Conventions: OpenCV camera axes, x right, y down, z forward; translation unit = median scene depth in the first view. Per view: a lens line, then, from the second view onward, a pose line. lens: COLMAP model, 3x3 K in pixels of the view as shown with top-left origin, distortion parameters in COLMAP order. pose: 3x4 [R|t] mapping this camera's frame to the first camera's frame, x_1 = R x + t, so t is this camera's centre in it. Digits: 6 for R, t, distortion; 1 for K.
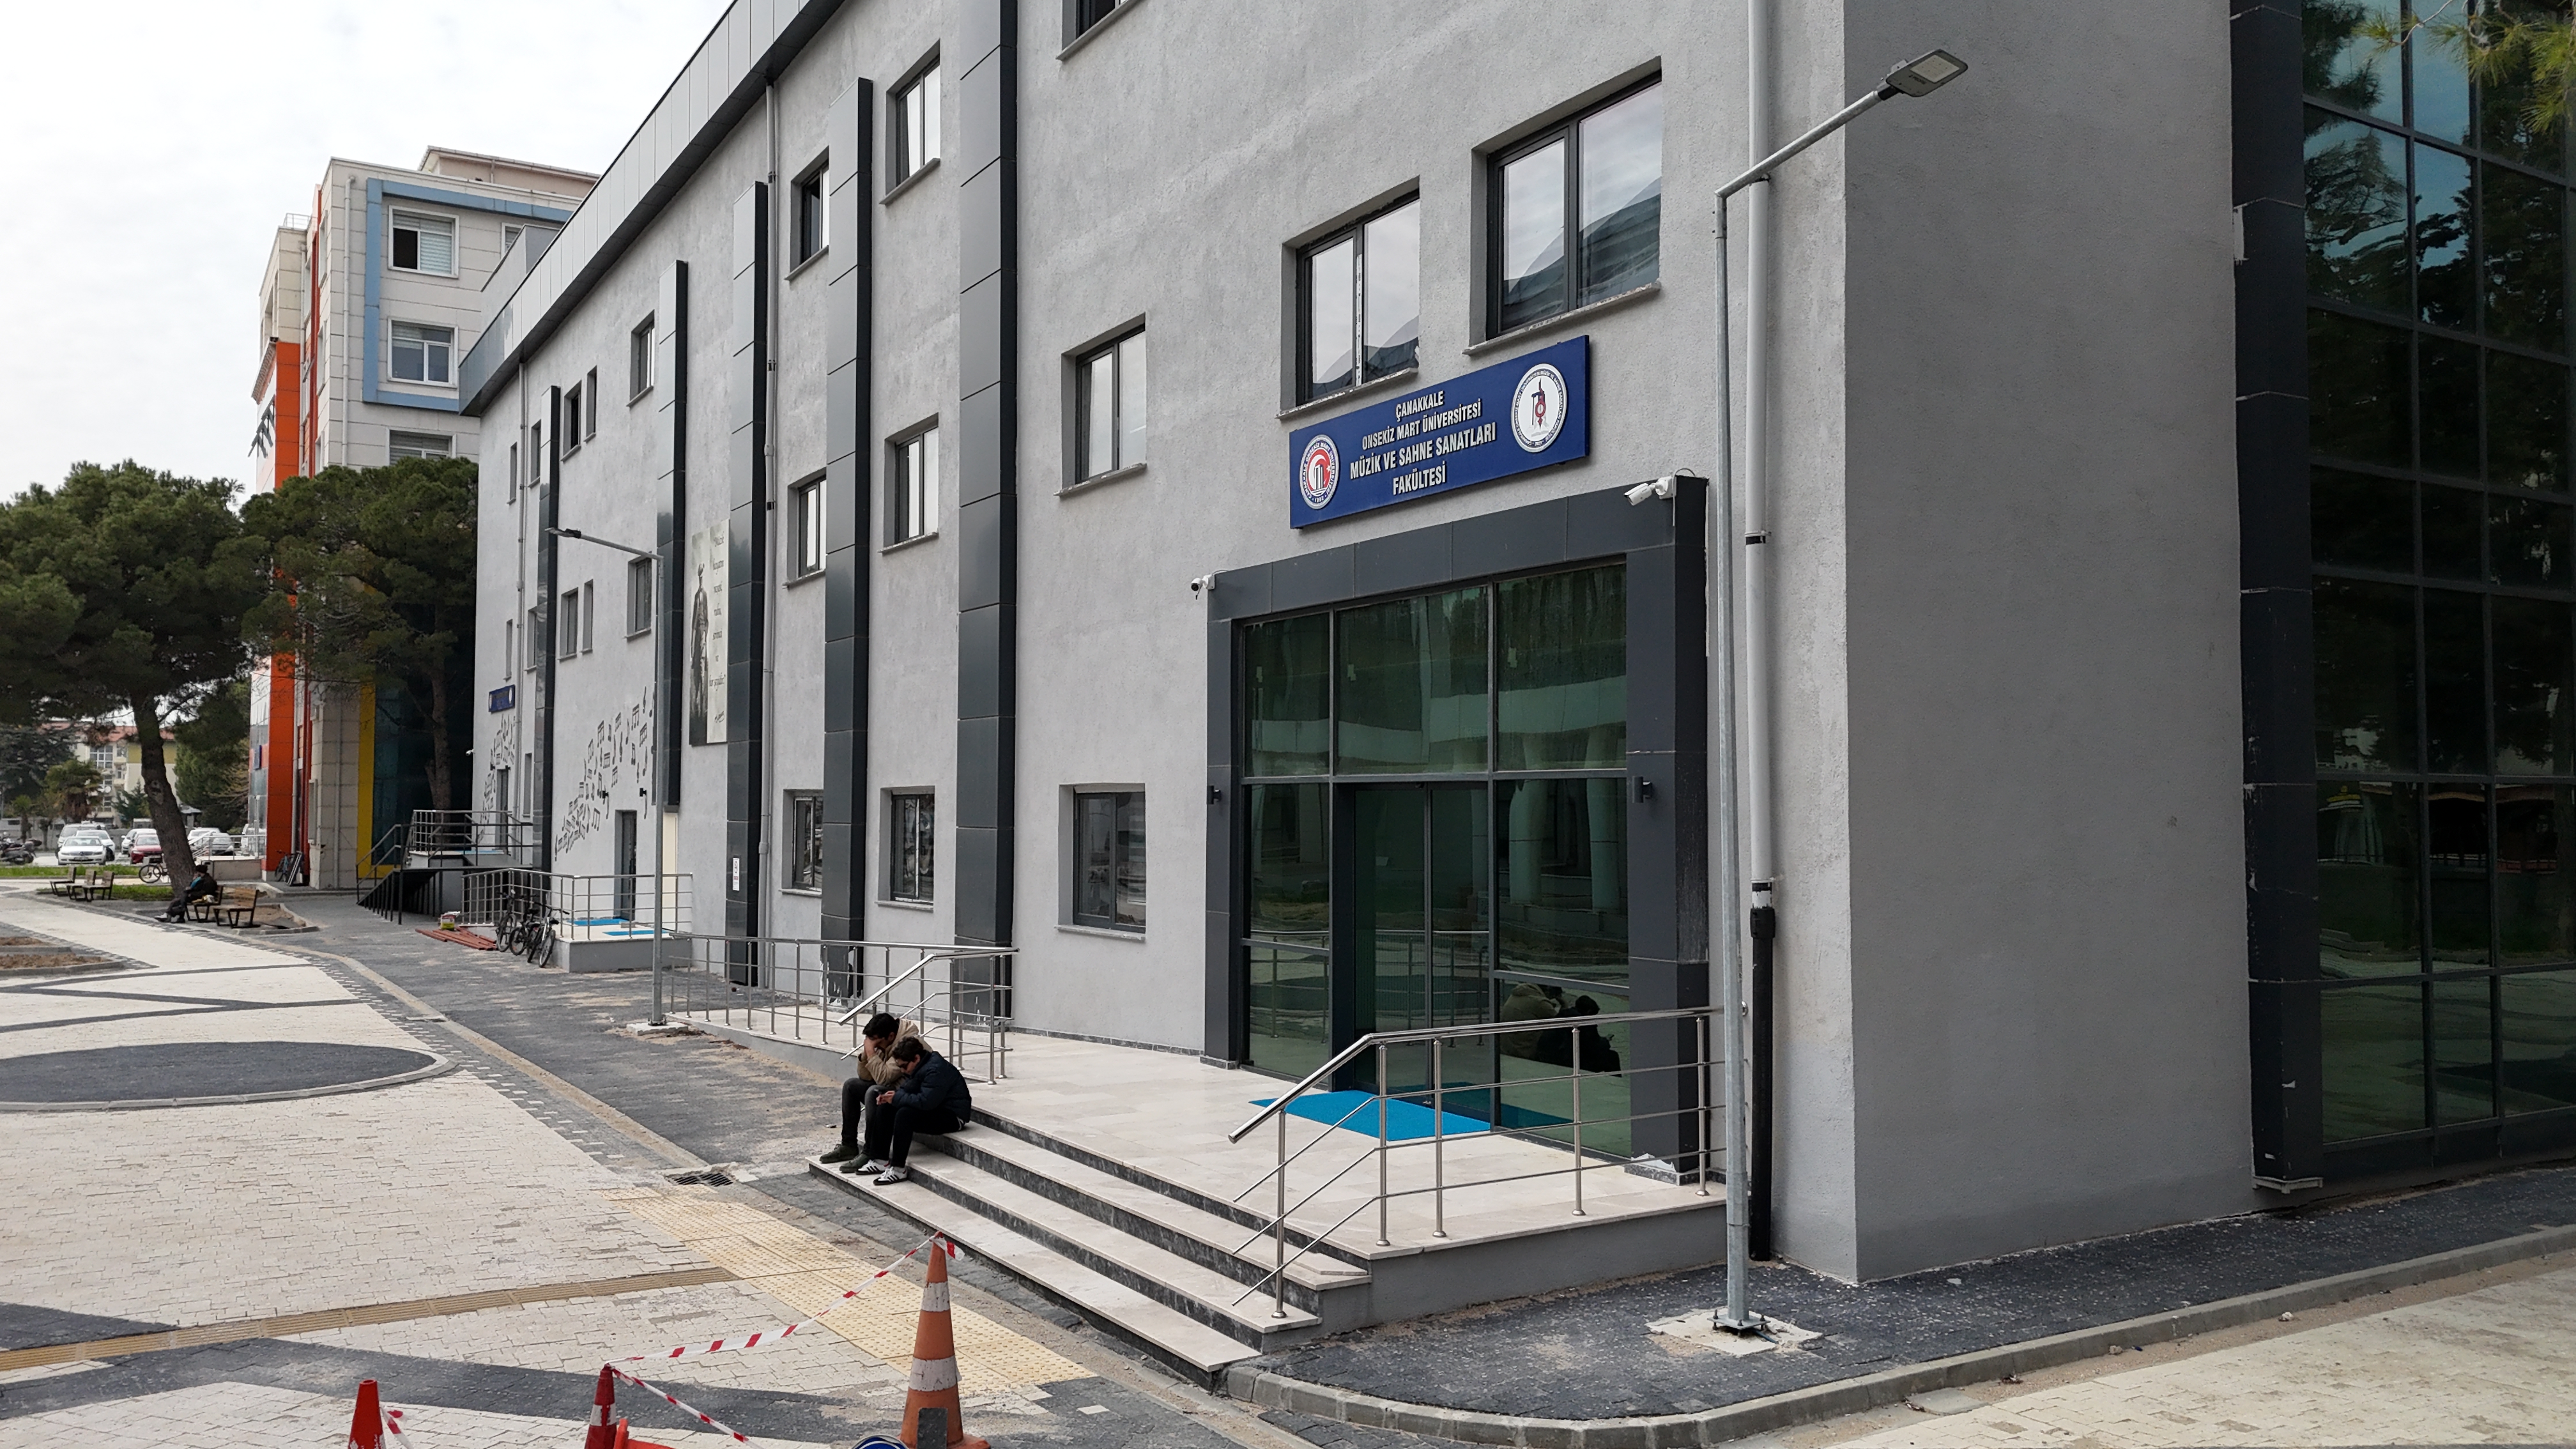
lens RADIAL K [[1870.8, 0, 1283.5], [0, 1870.8, 733.2], [0, 0, 1]] dist [0.087337, -0.084731]
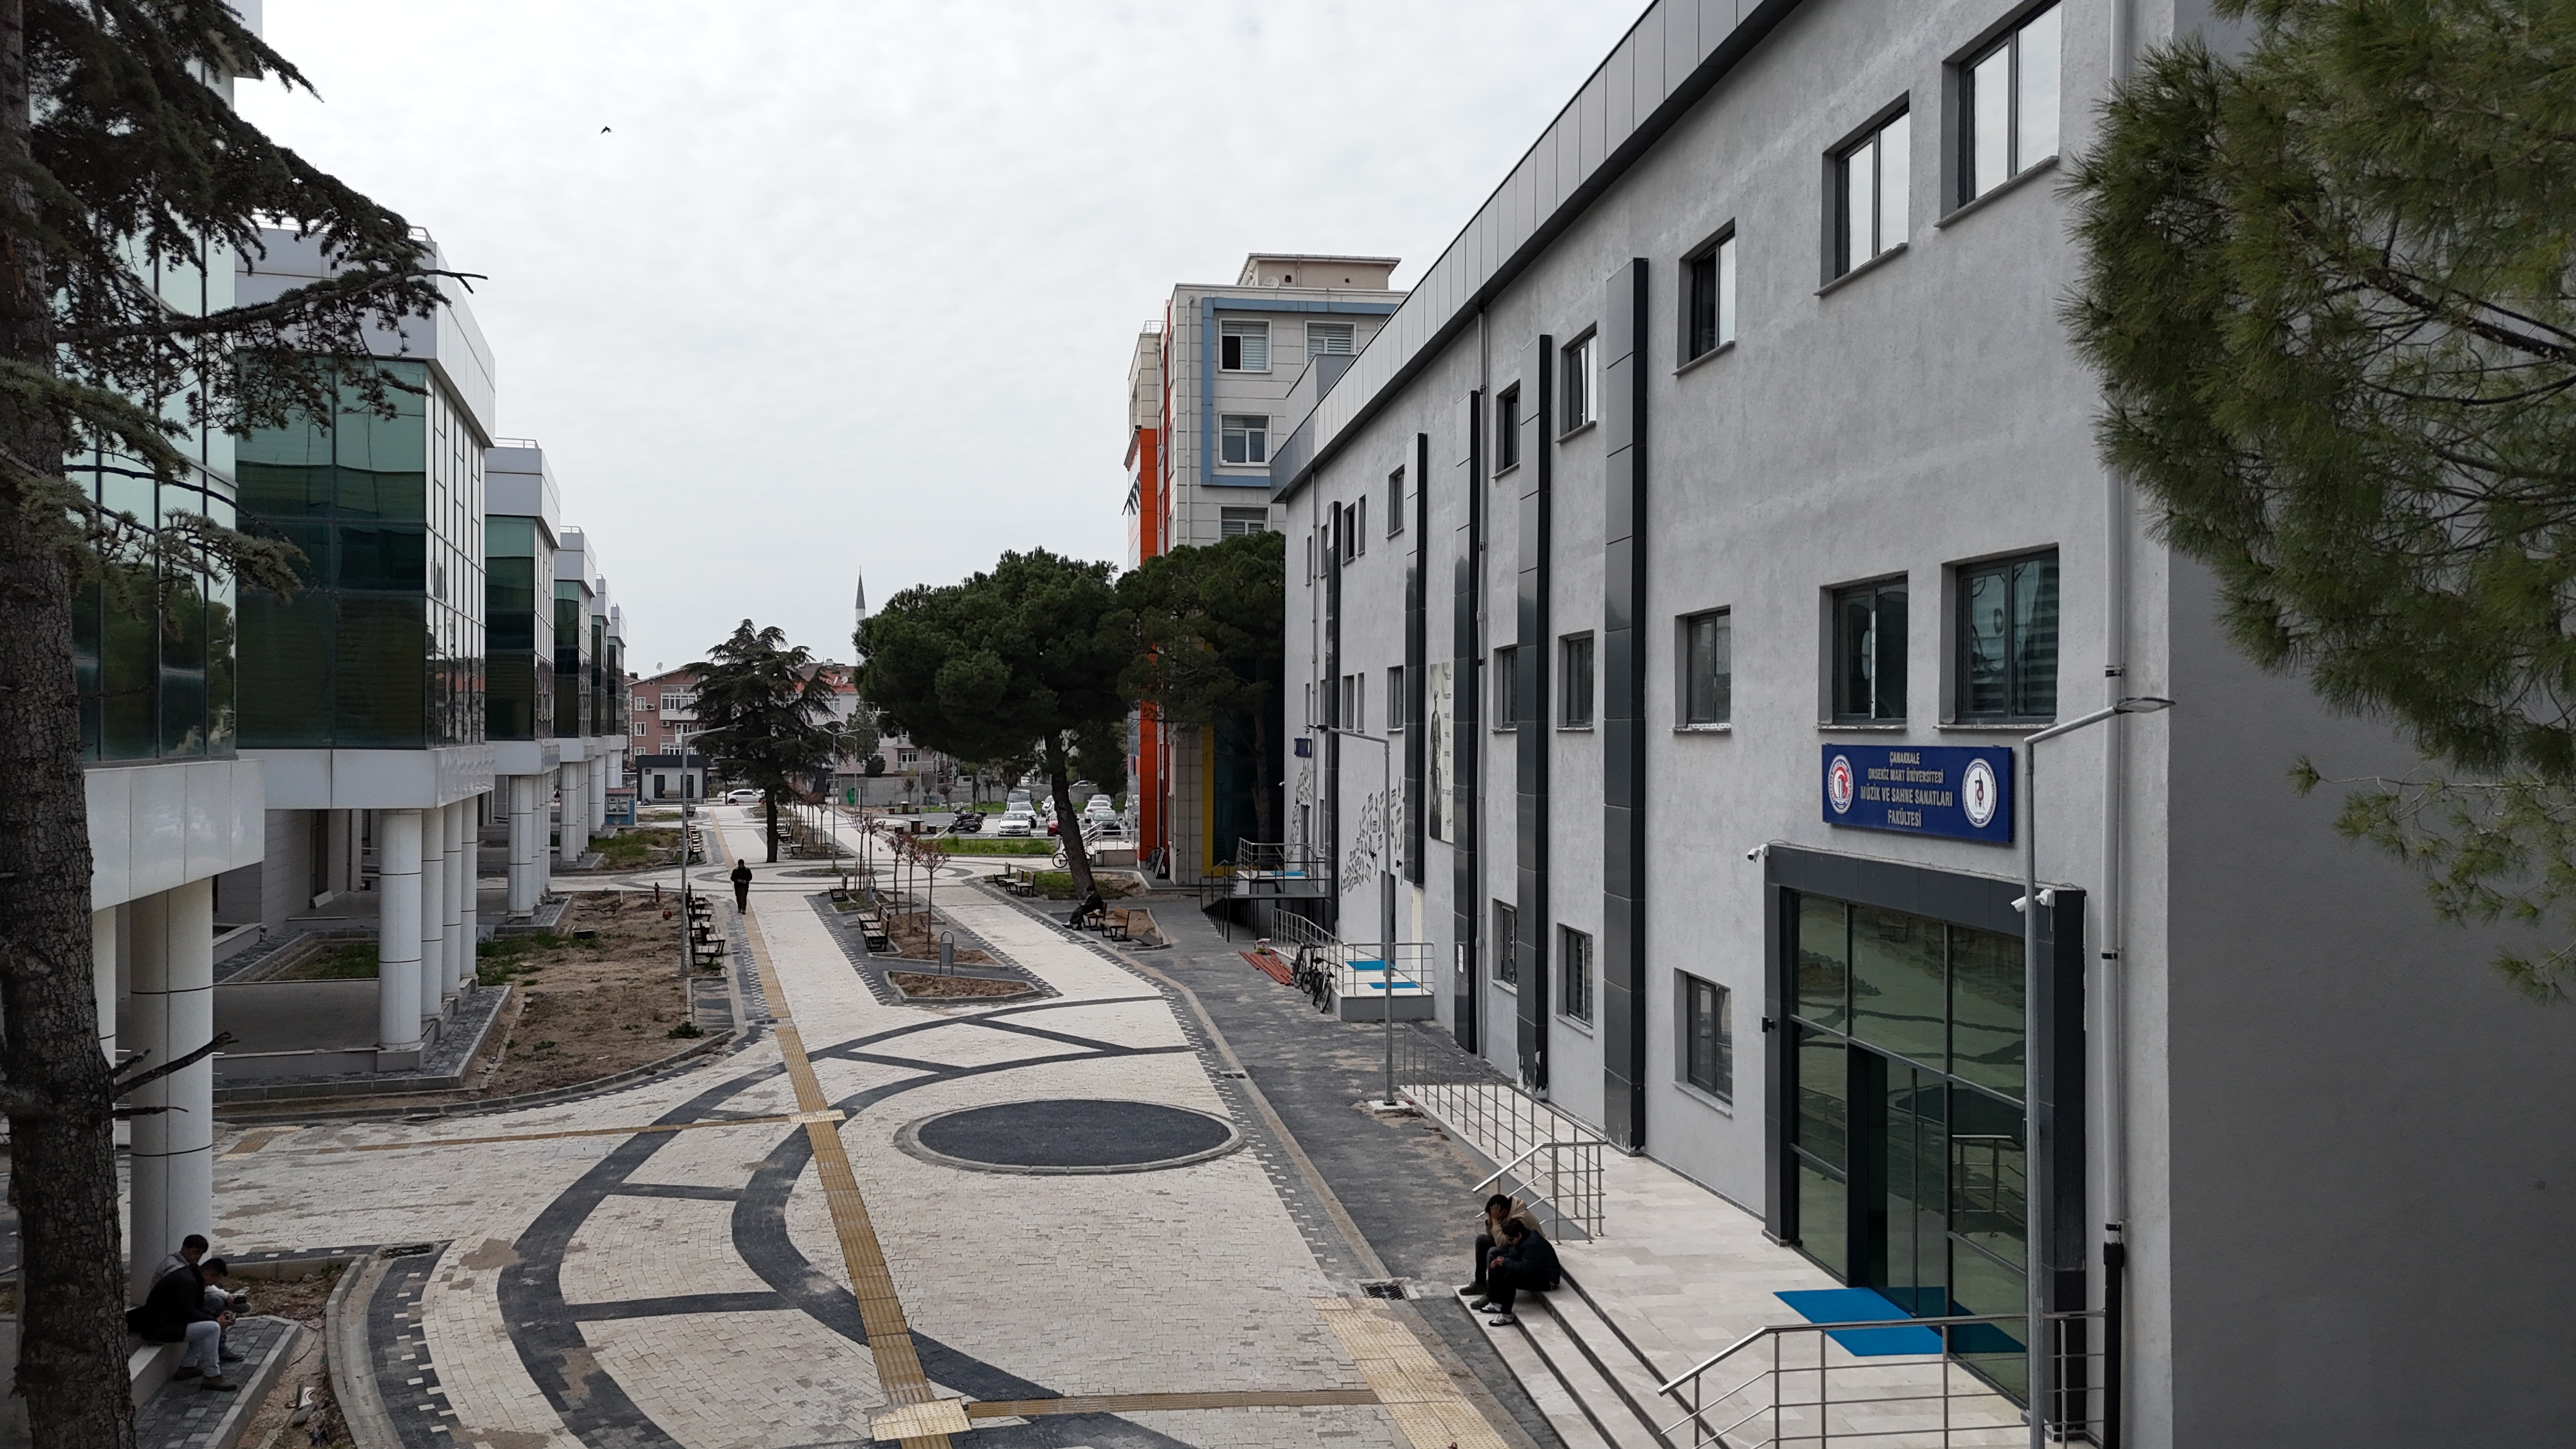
lens RADIAL K [[1870.8, 0, 1283.5], [0, 1870.8, 733.2], [0, 0, 1]] dist [0.087337, -0.084731]
pose [[0.913898, 0.000509, -0.405944, 0.123480], [0.014787, 0.999294, 0.034542, -0.145696], [0.405675, -0.037570, 0.913245, -0.189528]]
